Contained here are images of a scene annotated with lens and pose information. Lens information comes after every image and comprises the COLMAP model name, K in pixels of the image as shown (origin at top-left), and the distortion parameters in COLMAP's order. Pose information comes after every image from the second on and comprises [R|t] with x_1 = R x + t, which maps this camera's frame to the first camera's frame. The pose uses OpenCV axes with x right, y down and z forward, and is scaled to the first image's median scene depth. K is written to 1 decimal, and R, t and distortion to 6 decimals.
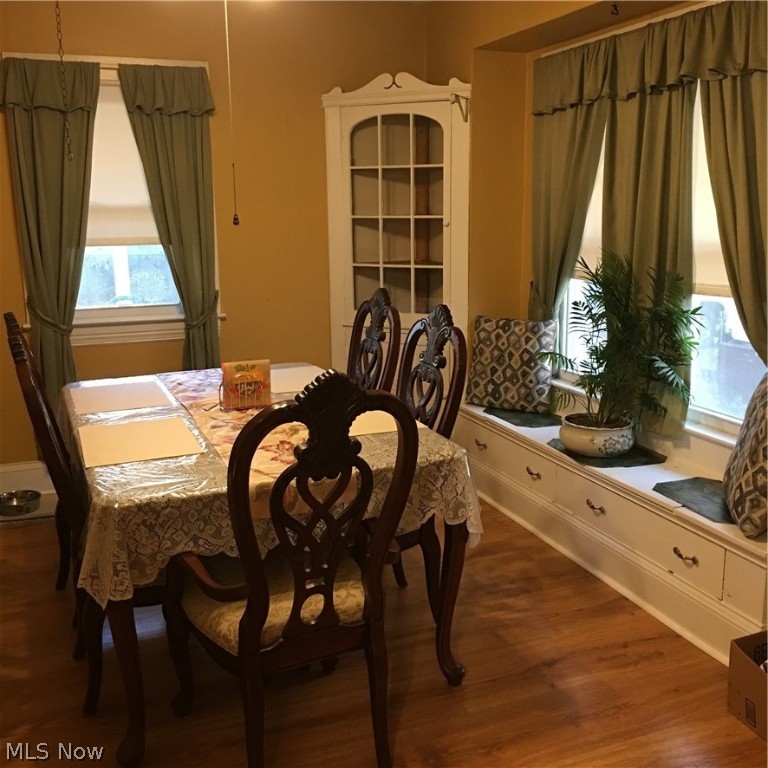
lens RADIAL K [[872.8, 0, 385.3], [0, 872.8, 380.4], [0, 0, 1]] dist [0.056348, 0.000000]
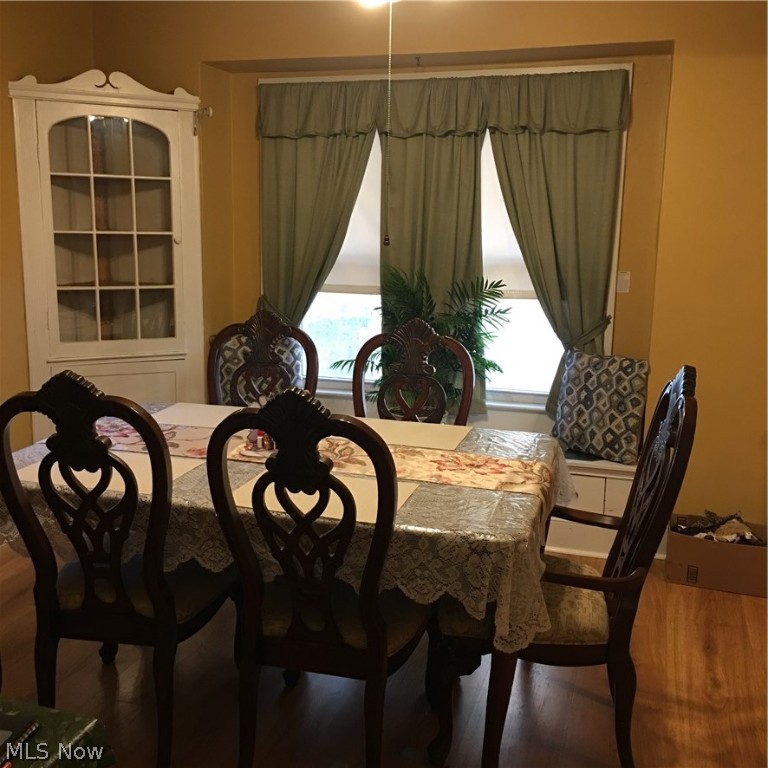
lens RADIAL K [[872.8, 0, 384.5], [0, 872.8, 386.2], [0, 0, 1]] dist [0.056348, 0.000000]
pose [[0.626991, -0.127926, 0.768451, -0.541052], [0.134015, 0.989431, 0.055368, -0.046723], [-0.767413, 0.068268, 0.637508, 0.237508]]
